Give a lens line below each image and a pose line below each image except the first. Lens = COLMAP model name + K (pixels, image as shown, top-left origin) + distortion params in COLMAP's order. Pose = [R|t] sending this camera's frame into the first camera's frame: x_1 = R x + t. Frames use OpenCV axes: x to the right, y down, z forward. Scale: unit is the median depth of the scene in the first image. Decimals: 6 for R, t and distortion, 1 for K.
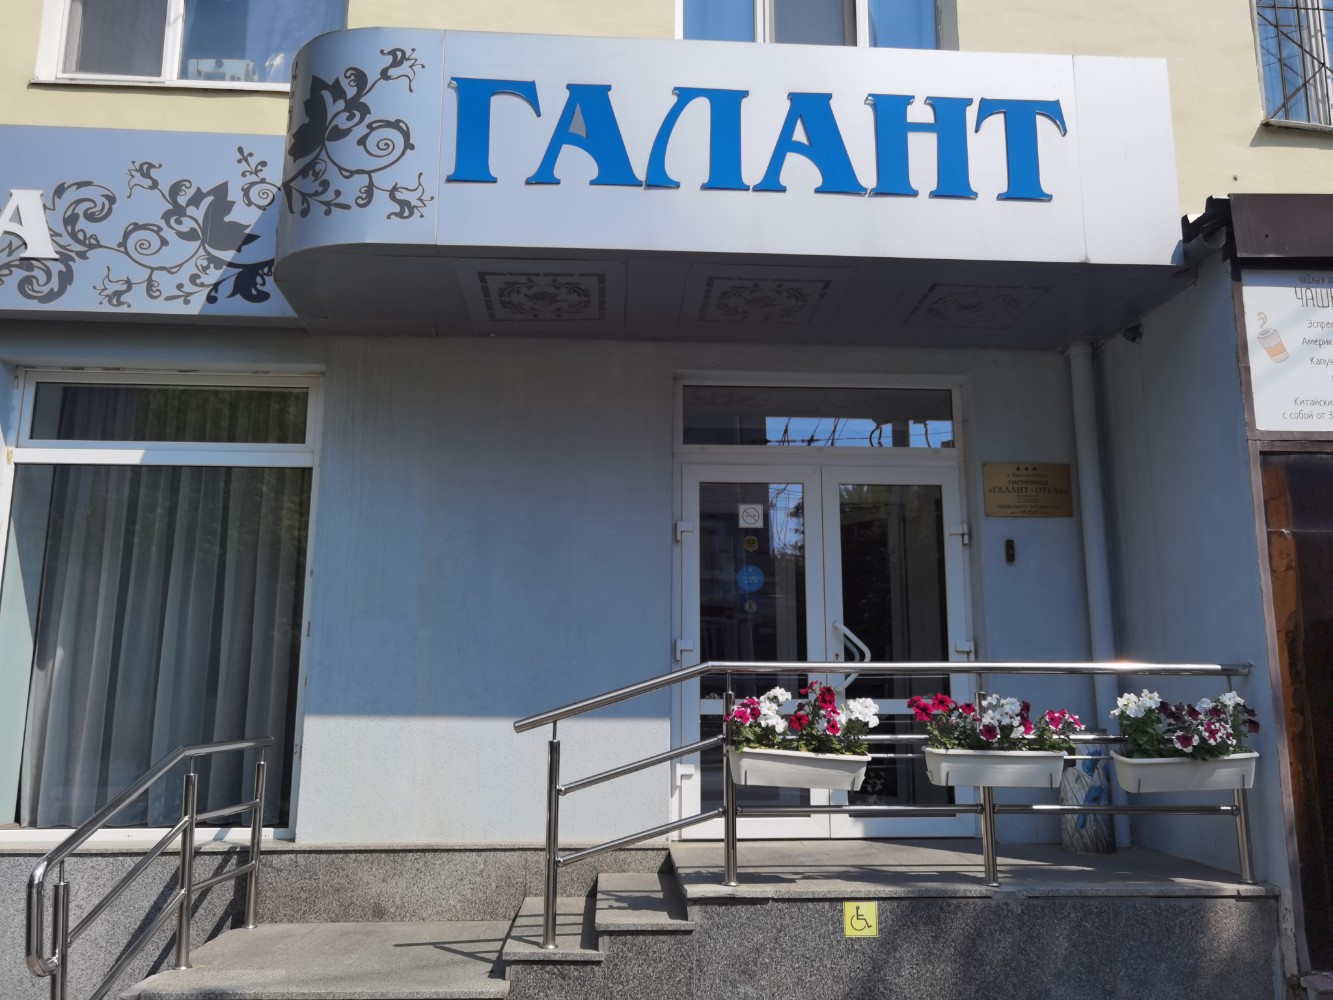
lens RADIAL K [[1056.9, 0, 641.6], [0, 1056.9, 527.1], [0, 0, 1]] dist [-0.000825, 0.010924]
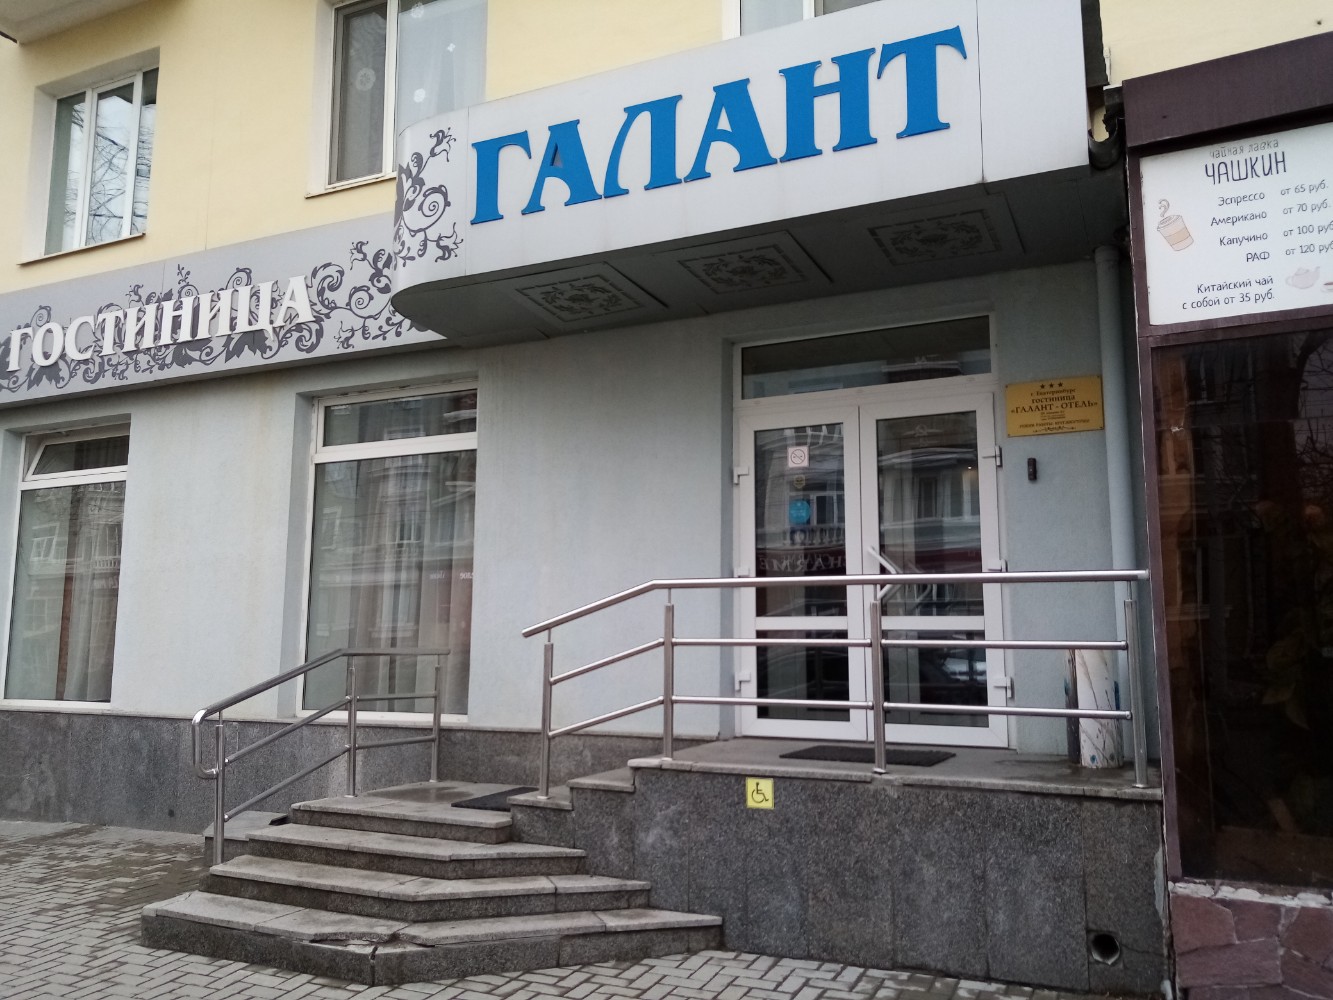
lens RADIAL K [[1017.3, 0, 670.0], [0, 1017.3, 538.9], [0, 0, 1]] dist [0.019693, -0.016232]
pose [[0.882260, -0.048108, -0.468298, 0.595681], [0.072742, 0.996749, 0.034647, 0.035727], [0.465109, -0.064633, 0.882891, -0.031633]]
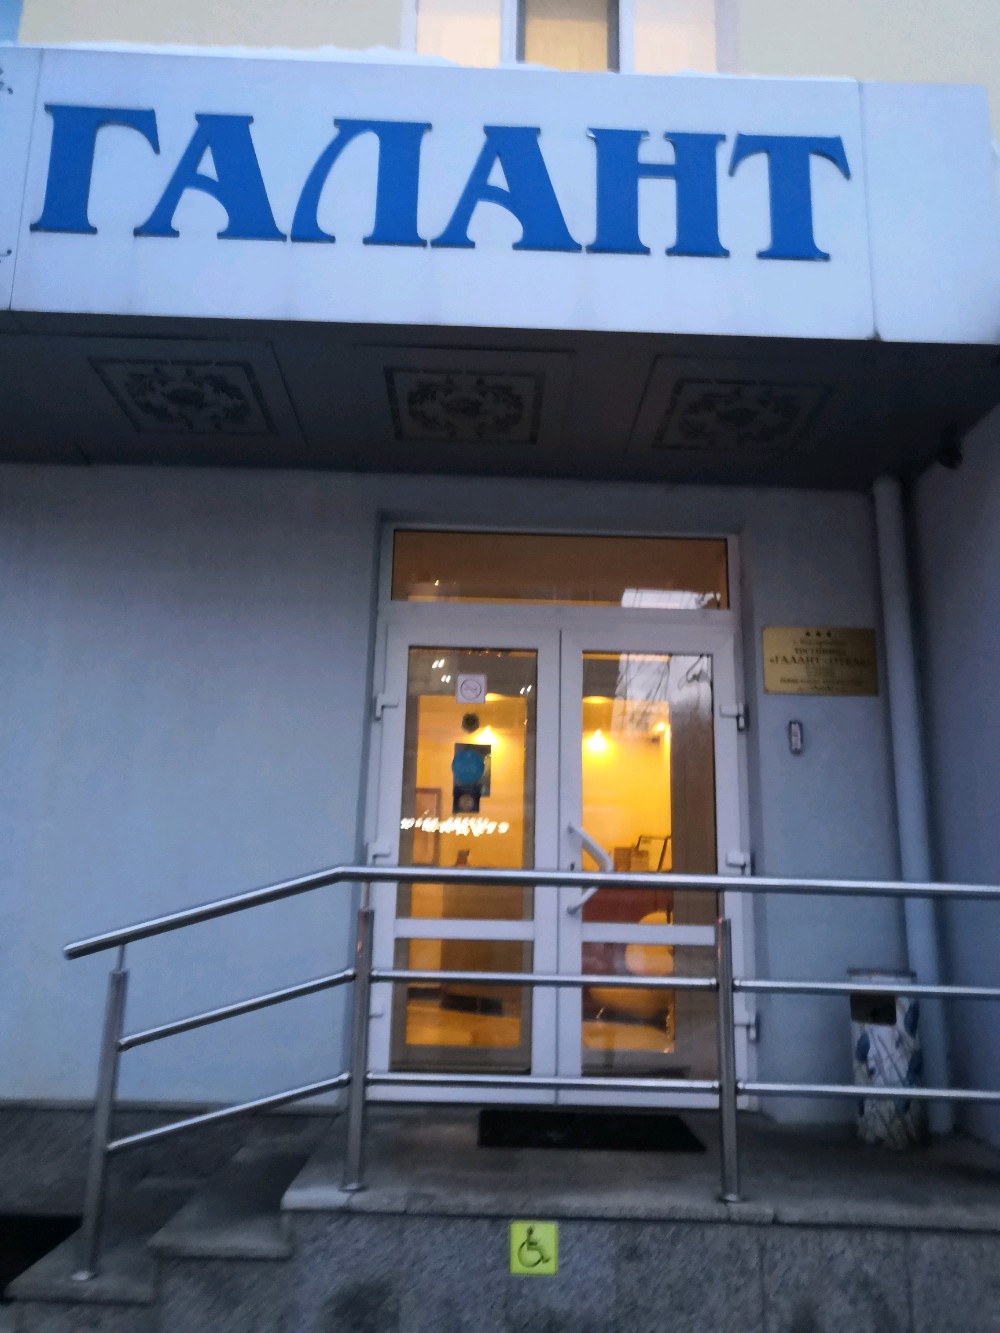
lens RADIAL K [[1012.3, 0, 478.7], [0, 1012.3, 691.8], [0, 0, 1]] dist [-0.005486, 0.020973]
pose [[0.999029, 0.015003, -0.041418, 0.172851], [-0.017330, 0.998257, -0.056422, 0.042776], [0.040499, 0.057085, 0.997548, 0.288484]]
